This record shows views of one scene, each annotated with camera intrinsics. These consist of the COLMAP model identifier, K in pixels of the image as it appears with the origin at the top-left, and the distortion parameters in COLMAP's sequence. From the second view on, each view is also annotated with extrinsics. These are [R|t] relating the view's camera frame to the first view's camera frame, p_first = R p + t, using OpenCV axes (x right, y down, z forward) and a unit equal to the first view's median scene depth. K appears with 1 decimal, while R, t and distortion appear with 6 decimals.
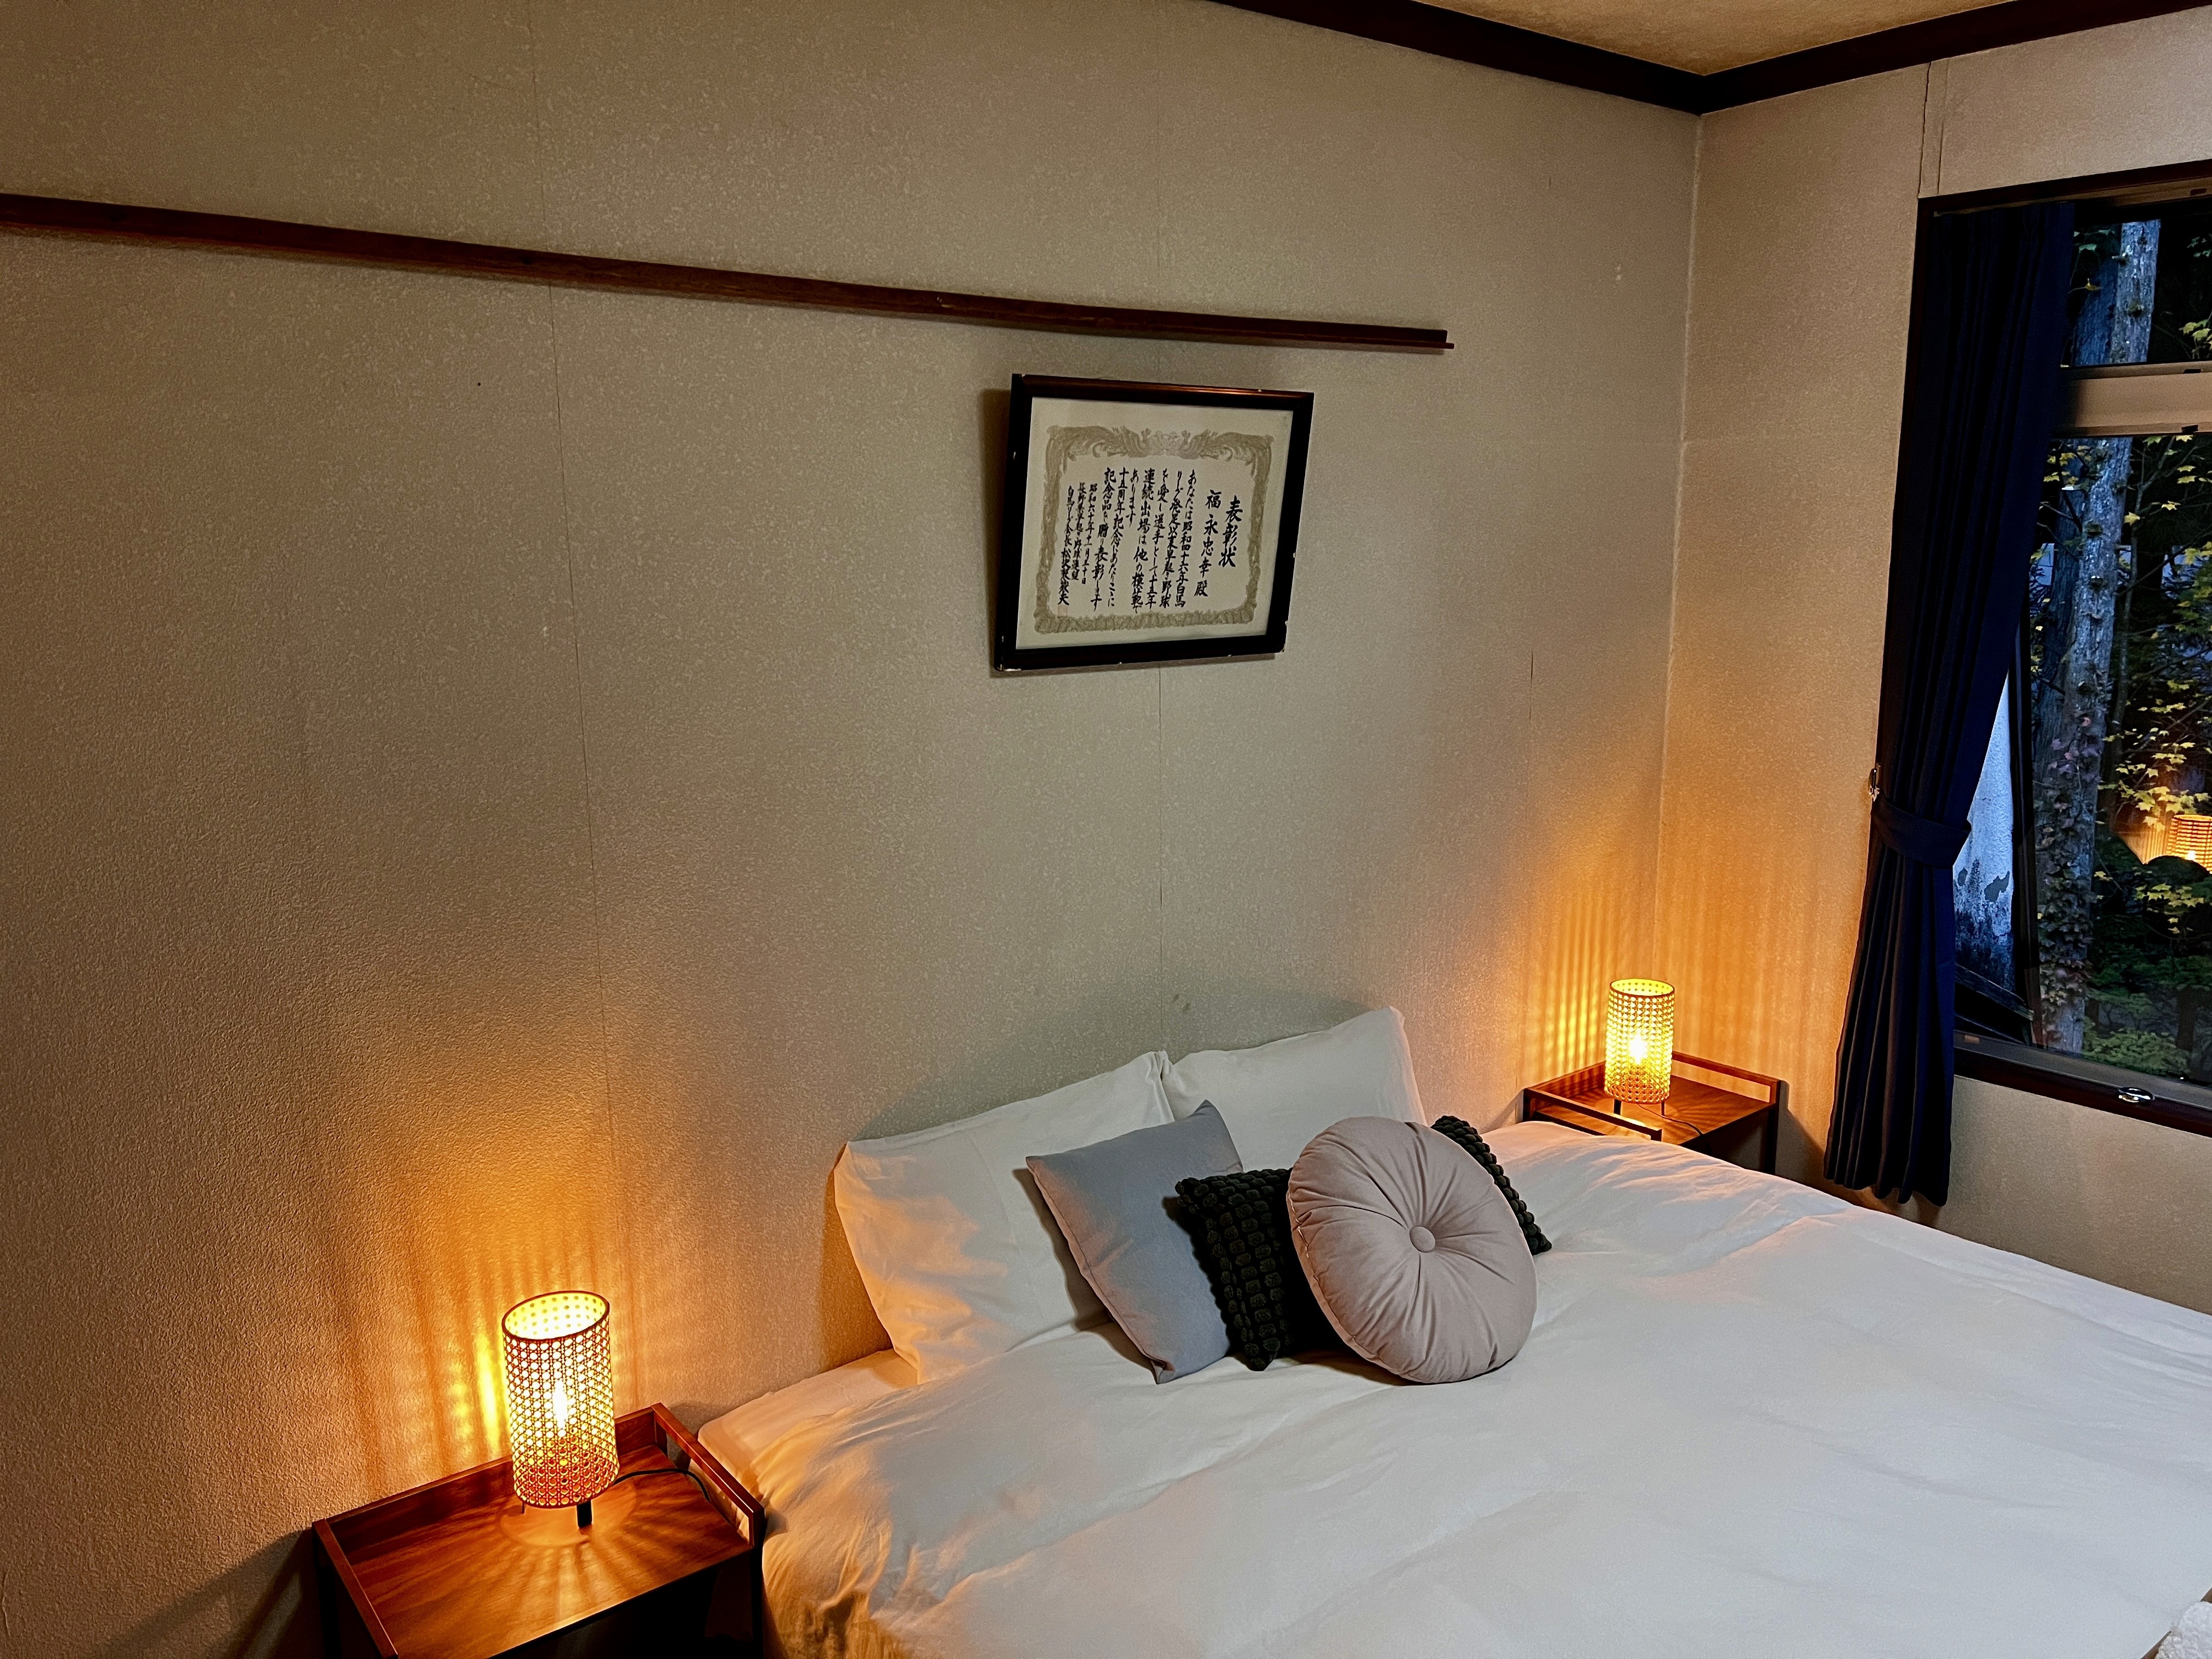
lens RADIAL K [[1613.4, 0, 1104.3], [0, 1613.4, 842.5], [0, 0, 1]] dist [0.010681, -0.010649]
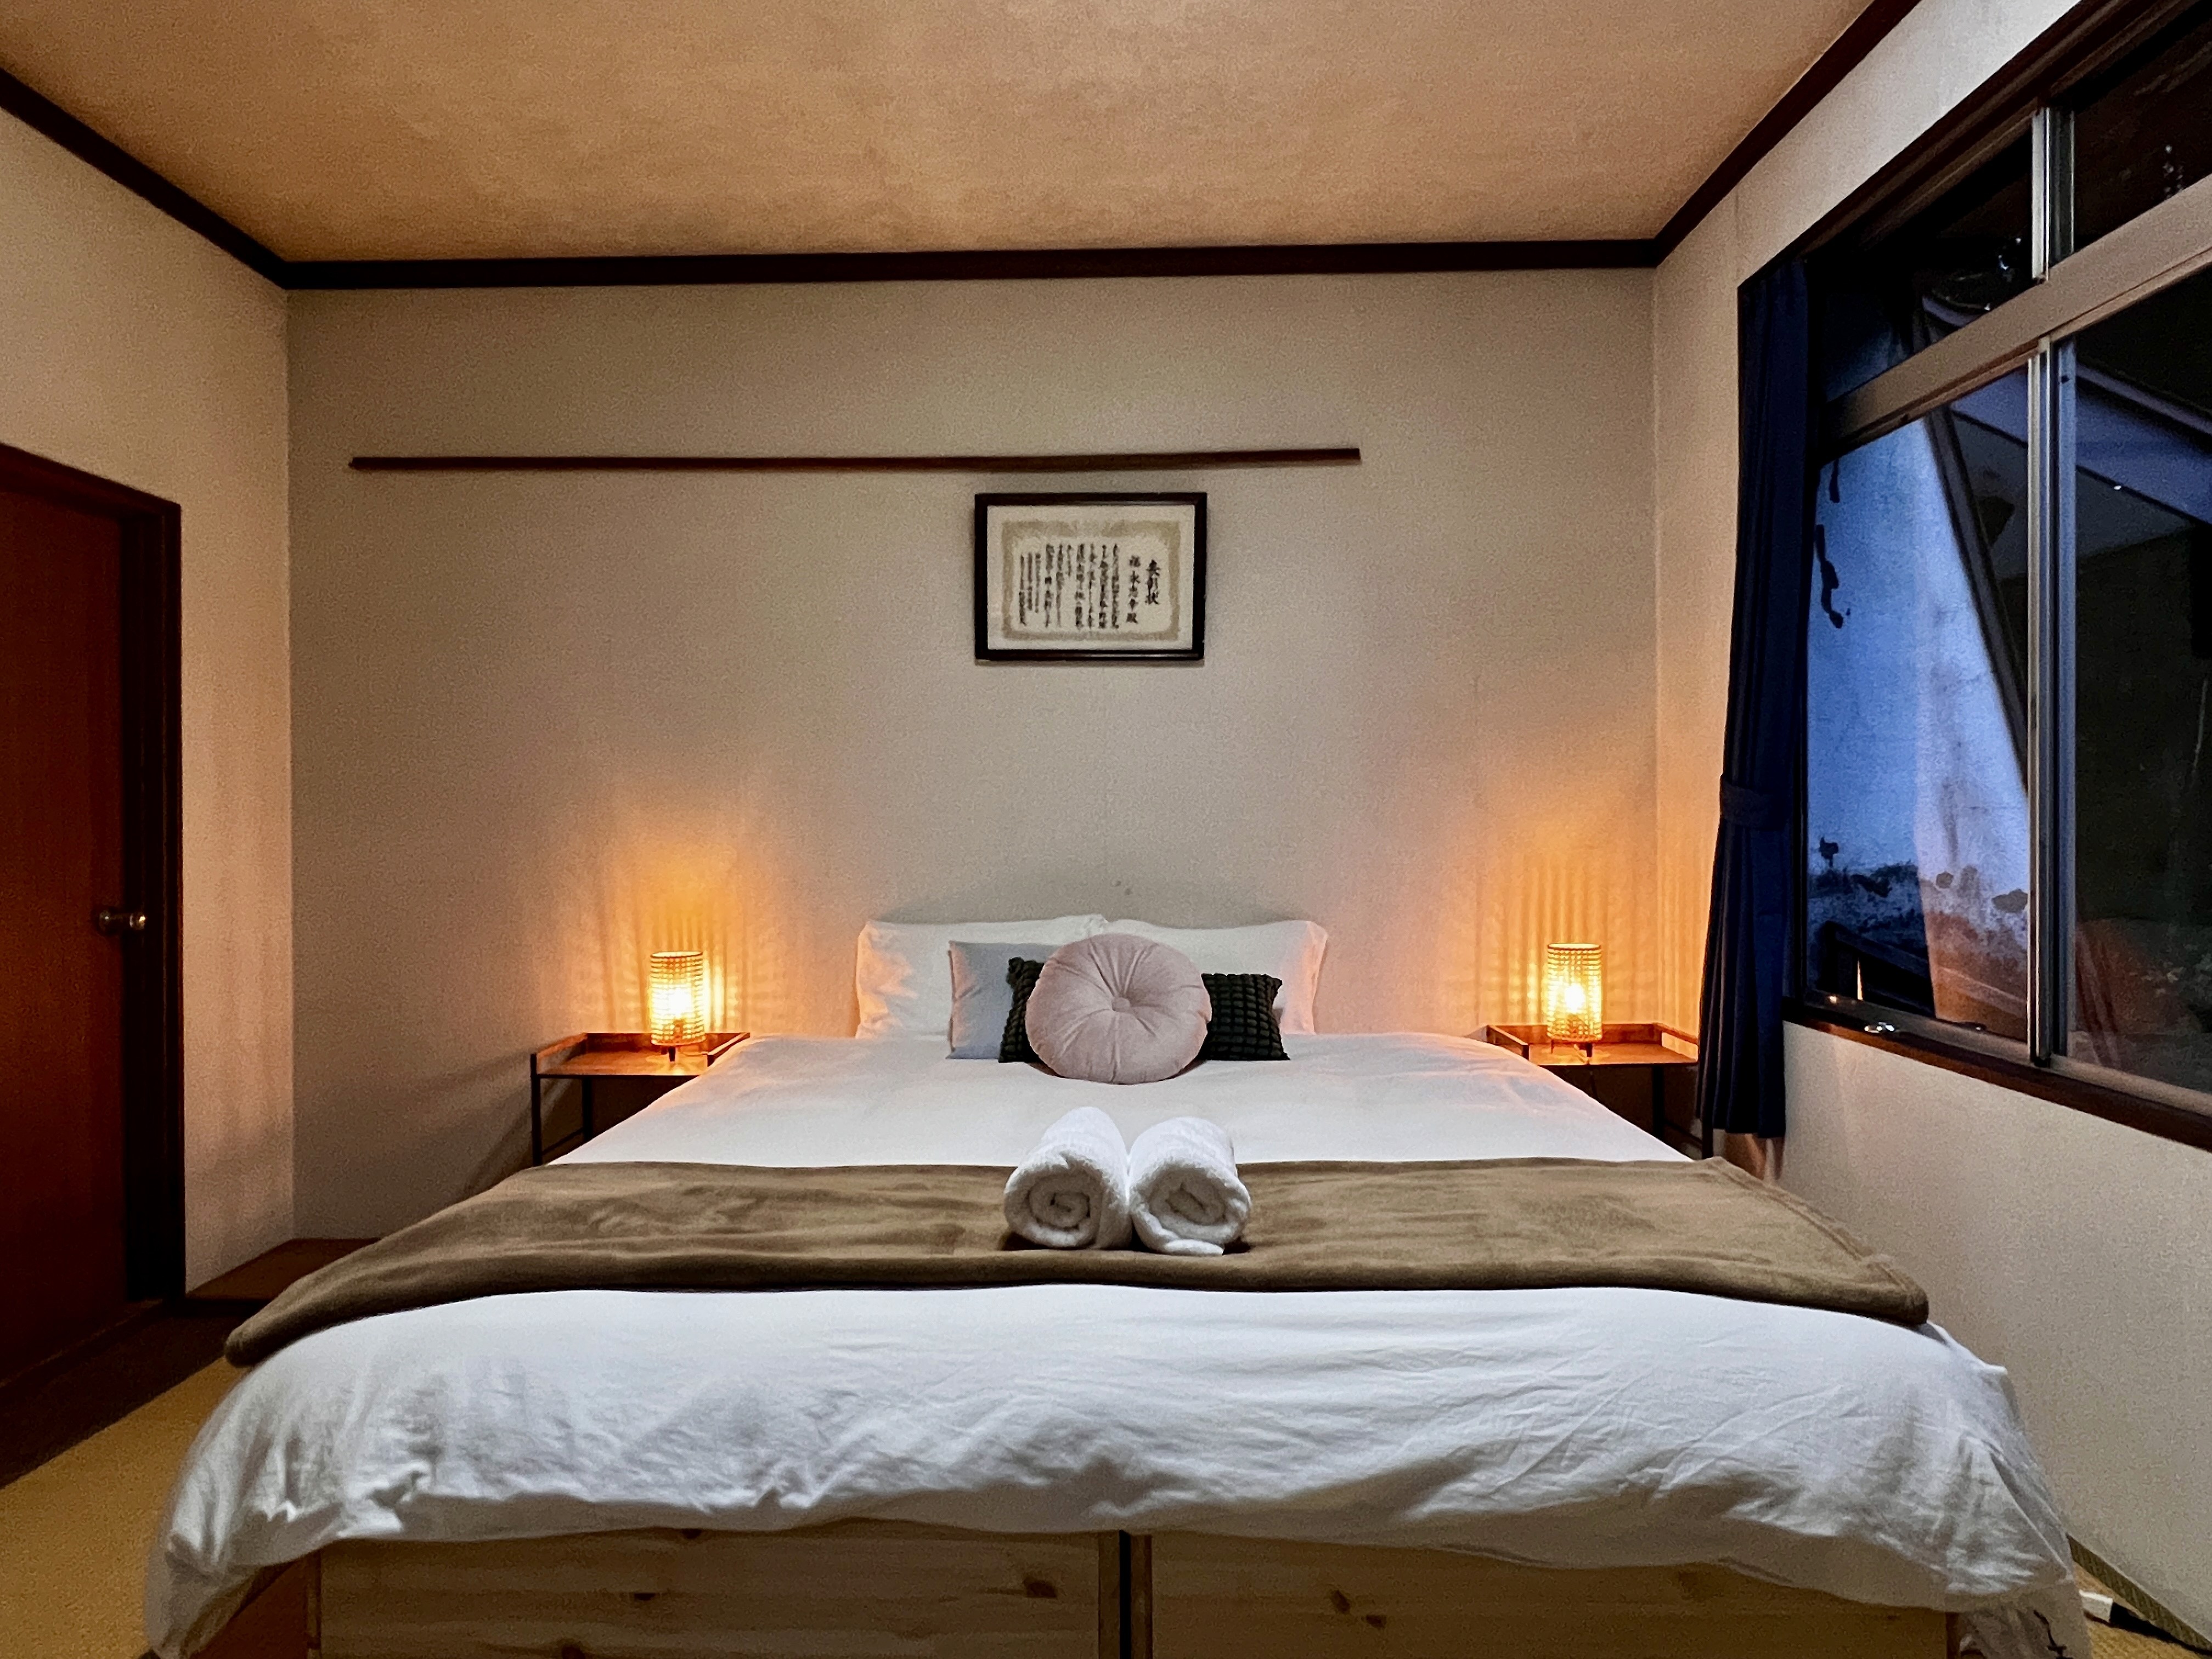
lens RADIAL K [[1370.6, 0, 1096.1], [0, 1370.6, 818.6], [0, 0, 1]] dist [-0.013425, 0.001738]
pose [[0.777579, 0.004147, -0.628771, 0.918108], [-0.122769, 0.981734, -0.145349, 0.247615], [0.616684, 0.190214, 0.763885, -0.018773]]
